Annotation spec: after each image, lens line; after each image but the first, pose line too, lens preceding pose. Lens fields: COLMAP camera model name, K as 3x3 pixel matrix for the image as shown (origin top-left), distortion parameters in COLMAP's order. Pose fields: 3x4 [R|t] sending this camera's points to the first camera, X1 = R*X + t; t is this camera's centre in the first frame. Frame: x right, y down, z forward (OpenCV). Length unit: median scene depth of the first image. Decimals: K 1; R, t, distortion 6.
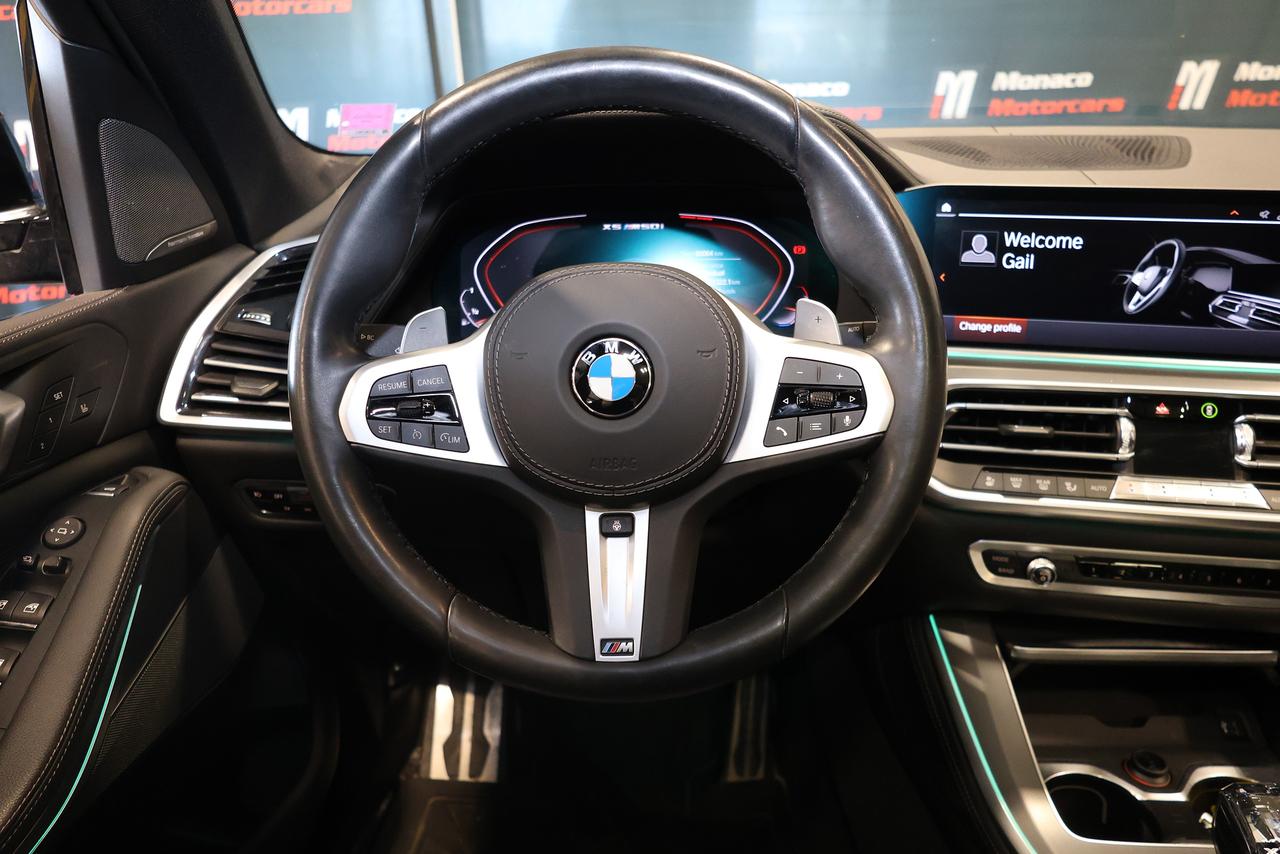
lens RADIAL K [[894.0, 0, 638.2], [0, 894.0, 434.1], [0, 0, 1]] dist [-0.002899, -0.000351]
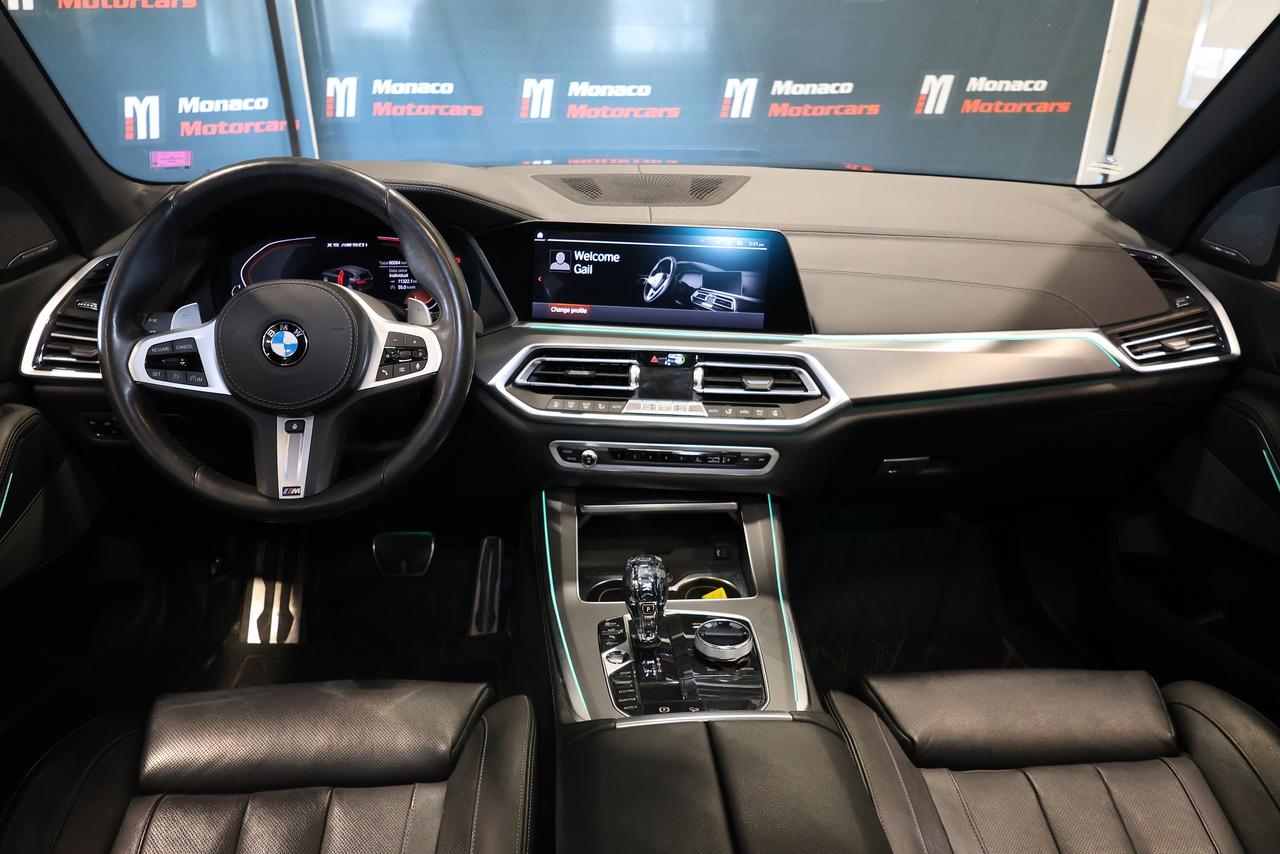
lens RADIAL K [[894.0, 0, 637.5], [0, 894.0, 429.2], [0, 0, 1]] dist [-0.002899, -0.000351]
pose [[0.994065, -0.018697, 0.107173, 0.348976], [0.015101, 0.999299, 0.034265, 0.042614], [-0.107739, -0.032443, 0.993650, -0.637723]]
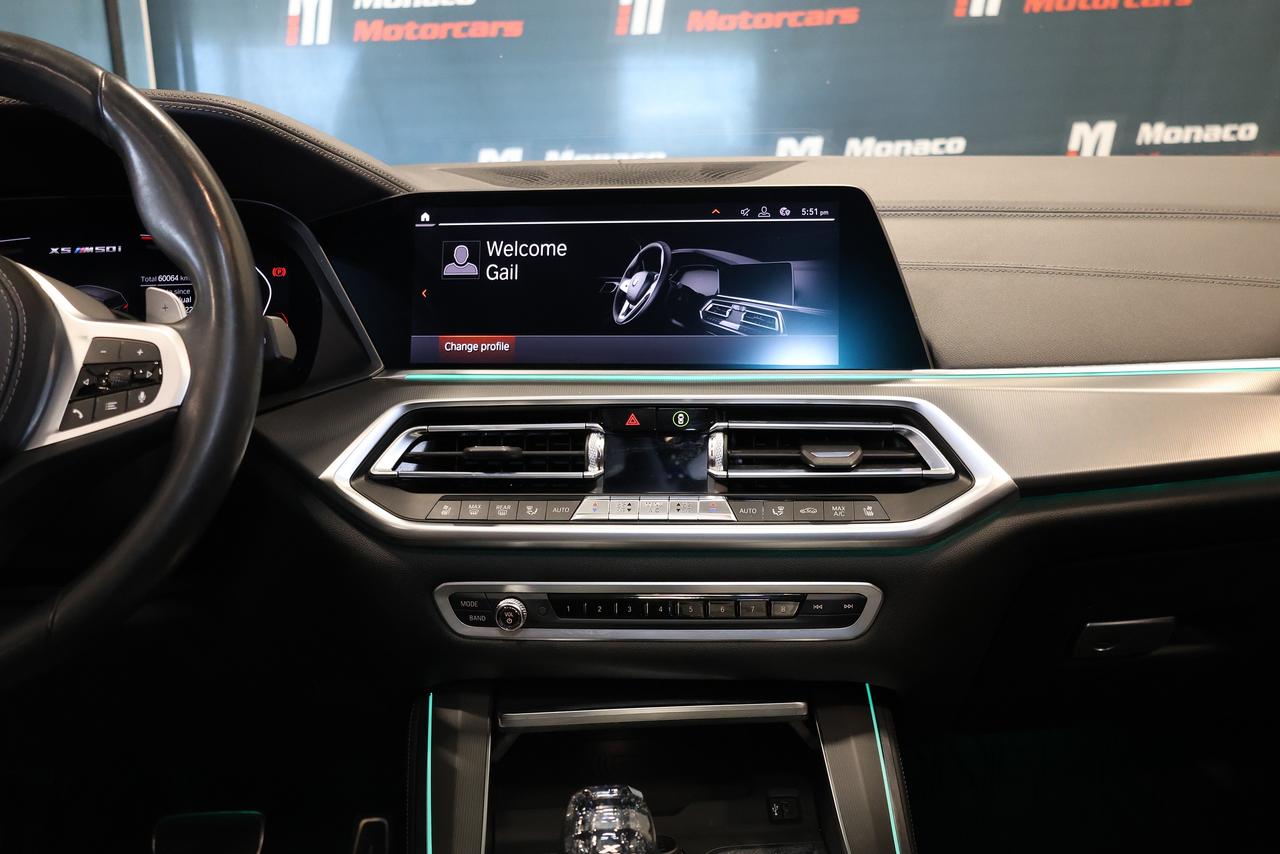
lens RADIAL K [[1299.5, 0, 637.7], [0, 1299.5, 417.1], [0, 0, 1]] dist [0.001266, 0.000000]
pose [[0.996324, -0.024798, 0.081999, 0.456369], [0.040259, 0.980439, -0.192660, 0.205305], [-0.075617, 0.195253, 0.977834, -0.250209]]
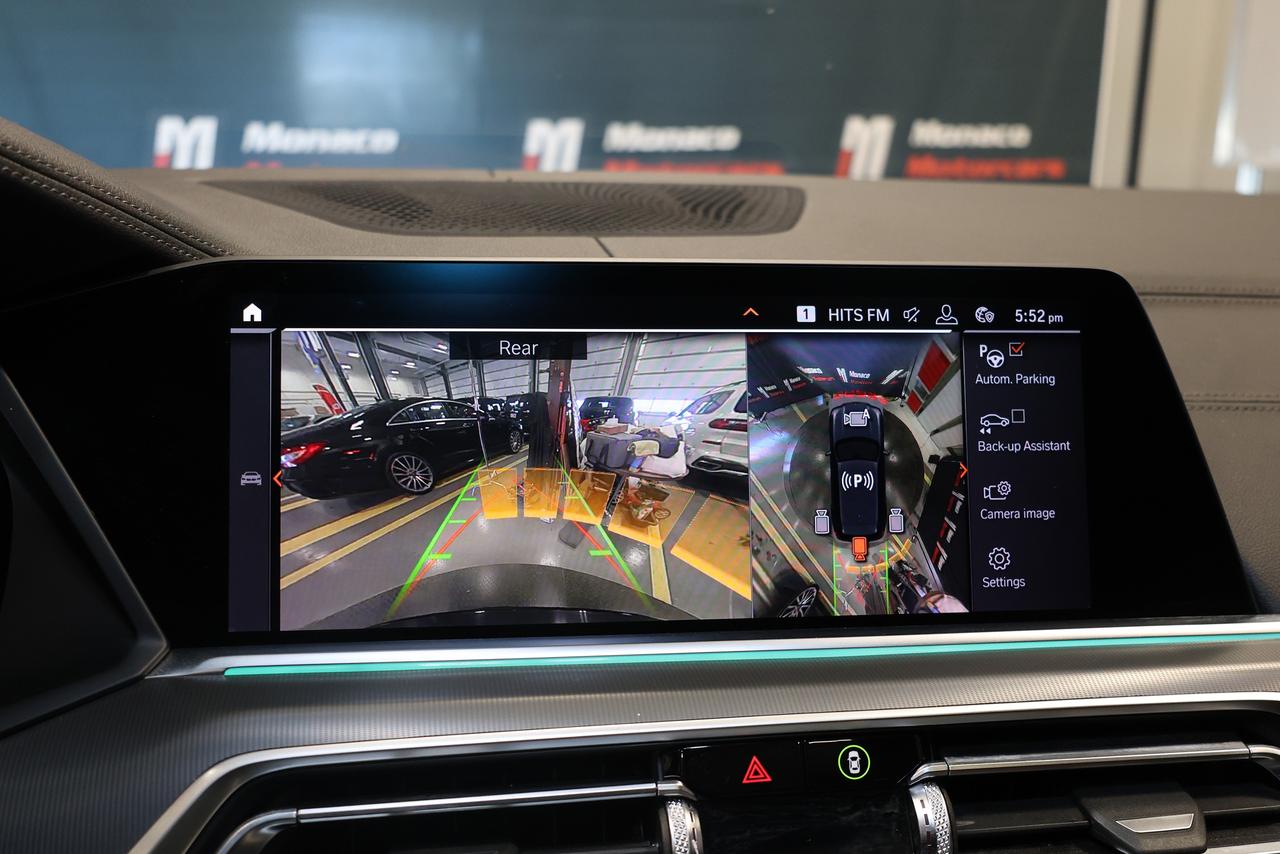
lens RADIAL K [[1299.5, 0, 650.0], [0, 1299.5, 418.1], [0, 0, 1]] dist [0.001266, 0.000000]
pose [[0.939700, -0.042725, 0.339319, 0.319643], [0.100319, 0.982957, -0.154052, -0.095615], [-0.326954, 0.178803, 0.927971, 0.394948]]
